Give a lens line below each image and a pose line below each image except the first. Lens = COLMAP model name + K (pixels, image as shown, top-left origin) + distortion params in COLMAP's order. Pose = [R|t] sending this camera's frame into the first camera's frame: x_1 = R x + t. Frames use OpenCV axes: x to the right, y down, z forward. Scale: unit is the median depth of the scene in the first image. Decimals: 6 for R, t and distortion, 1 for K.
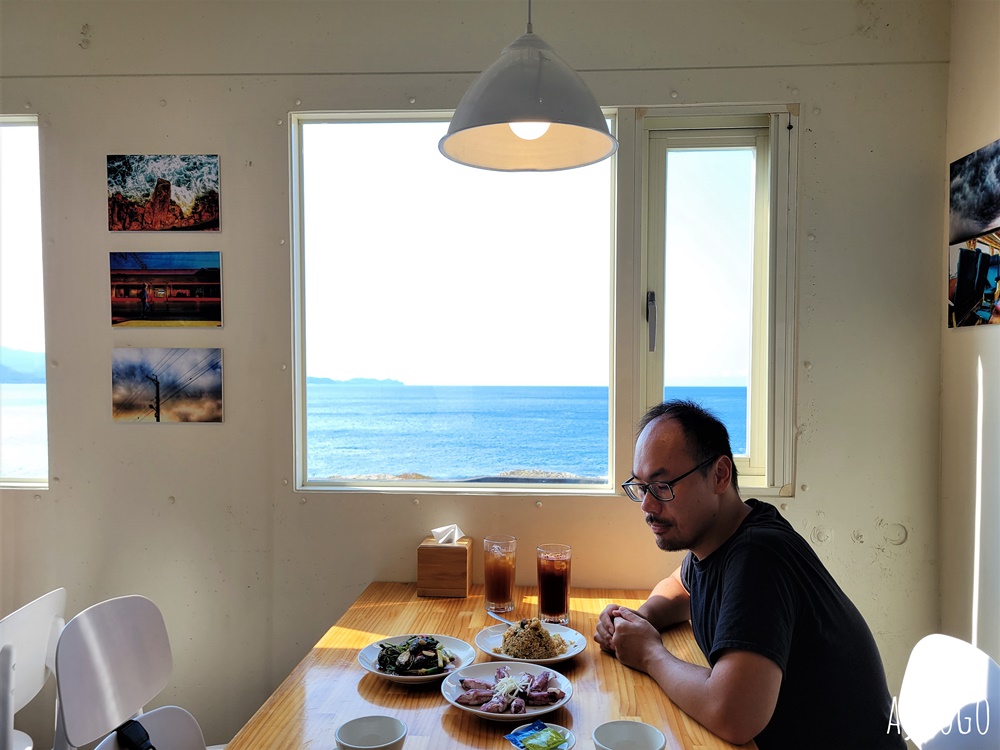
lens RADIAL K [[790.5, 0, 503.9], [0, 790.5, 378.5], [0, 0, 1]] dist [0.022526, -0.031224]
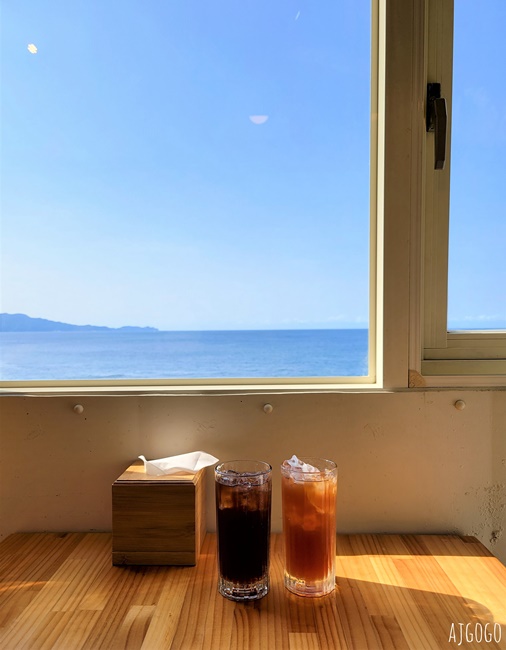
lens RADIAL K [[534.1, 0, 252.2], [0, 534.1, 343.3], [0, 0, 1]] dist [0.034591, -0.001342]
pose [[0.998804, -0.015083, 0.046498, 0.011429], [0.013552, 0.999361, 0.033068, 0.090543], [-0.046967, -0.032399, 0.998371, 0.556014]]
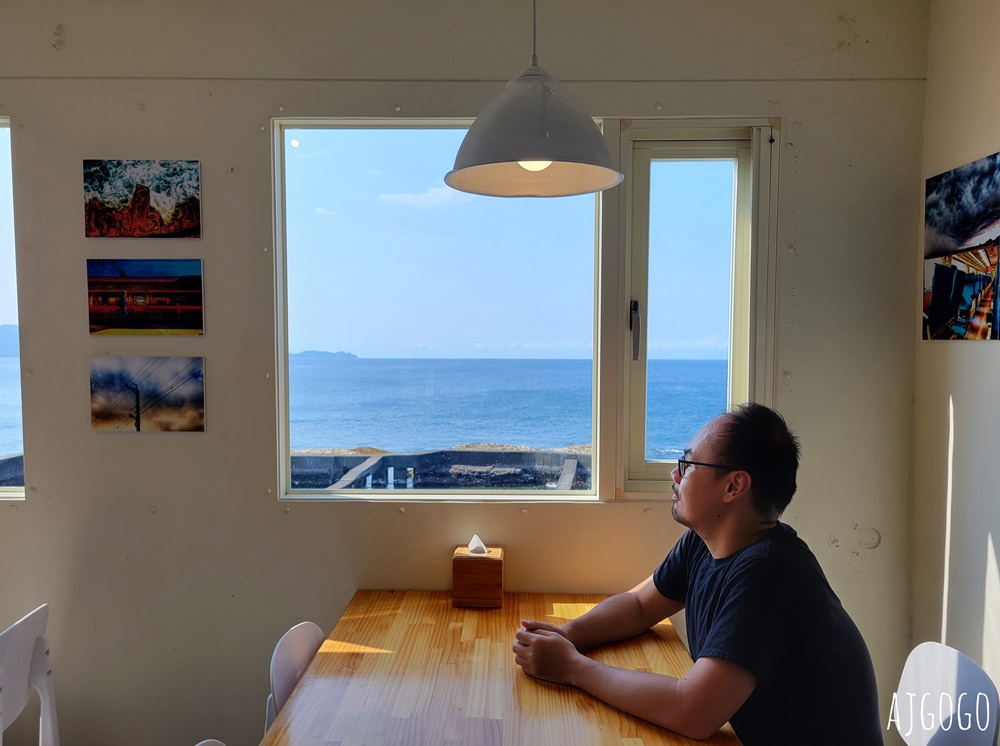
lens RADIAL K [[790.5, 0, 494.8], [0, 790.5, 367.2], [0, 0, 1]] dist [0.022526, -0.031224]
pose [[0.998980, -0.001655, 0.045131, -0.038190], [0.000791, 0.999816, 0.019159, -0.044333], [-0.045154, -0.019104, 0.998797, -0.004114]]
